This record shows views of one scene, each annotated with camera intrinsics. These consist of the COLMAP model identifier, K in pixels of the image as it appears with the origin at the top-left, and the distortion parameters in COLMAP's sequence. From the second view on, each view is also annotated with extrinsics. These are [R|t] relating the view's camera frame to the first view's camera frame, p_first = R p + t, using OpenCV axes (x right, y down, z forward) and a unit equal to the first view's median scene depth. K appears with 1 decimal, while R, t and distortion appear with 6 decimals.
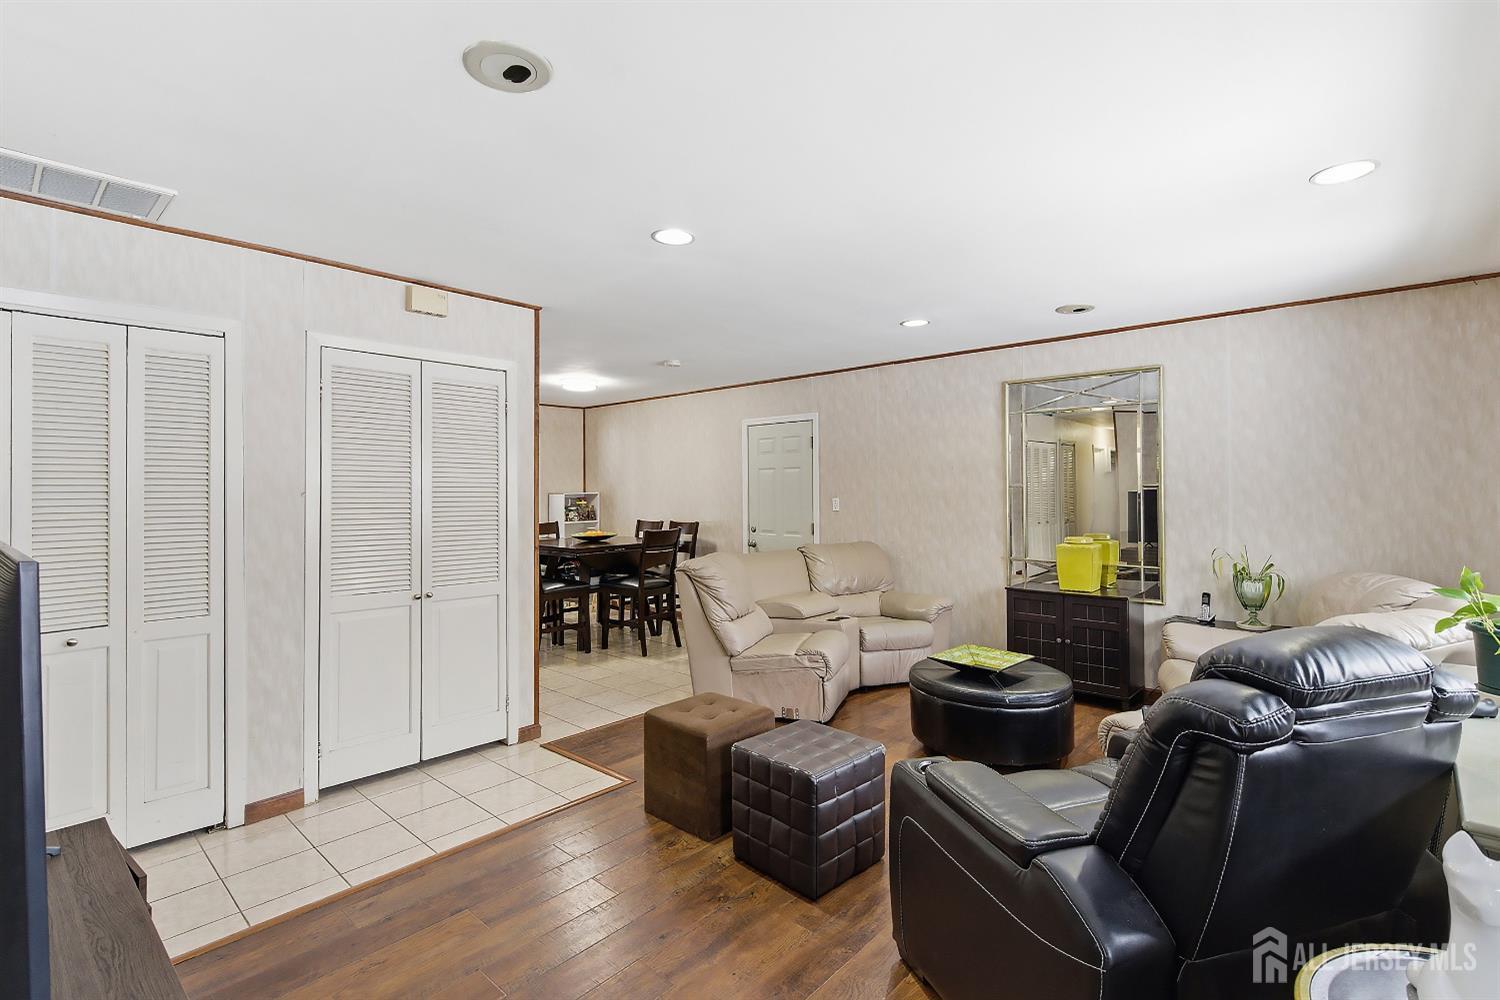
lens RADIAL K [[689.0, 0, 745.5], [0, 689.0, 495.3], [0, 0, 1]] dist [0.002436, -0.000748]
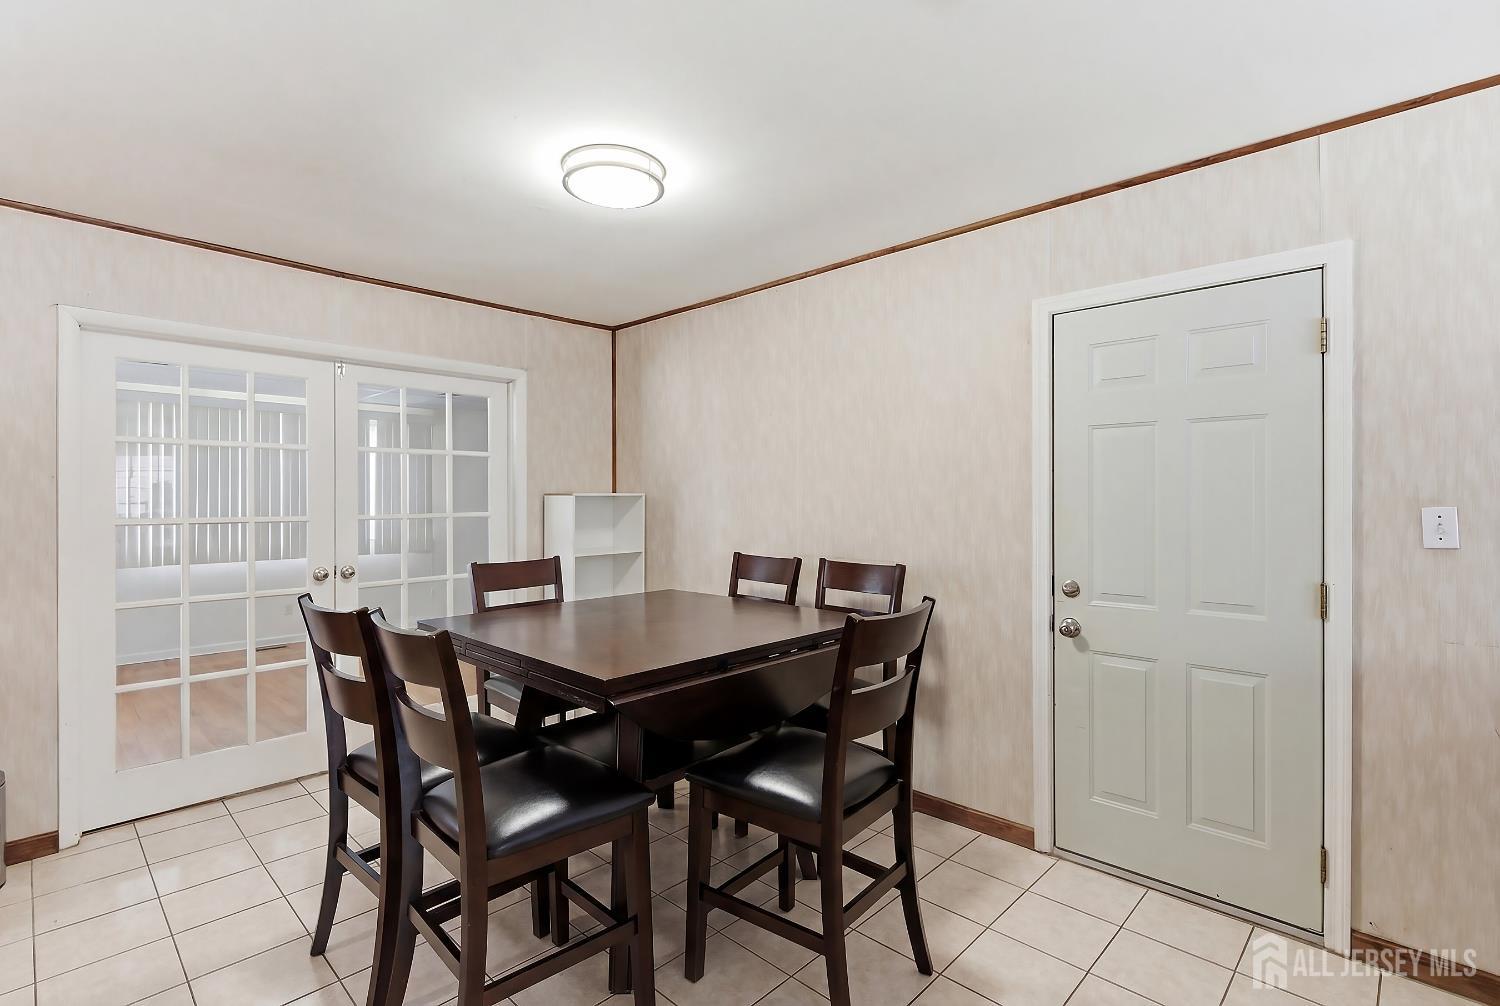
lens RADIAL K [[697.8, 0, 744.6], [0, 697.8, 501.2], [0, 0, 1]] dist [0.002618, -0.000584]
pose [[0.999612, -0.003993, -0.027559, -0.155125], [0.004230, 0.999955, 0.008536, -0.002816], [0.027524, -0.008649, 0.999584, 0.613823]]
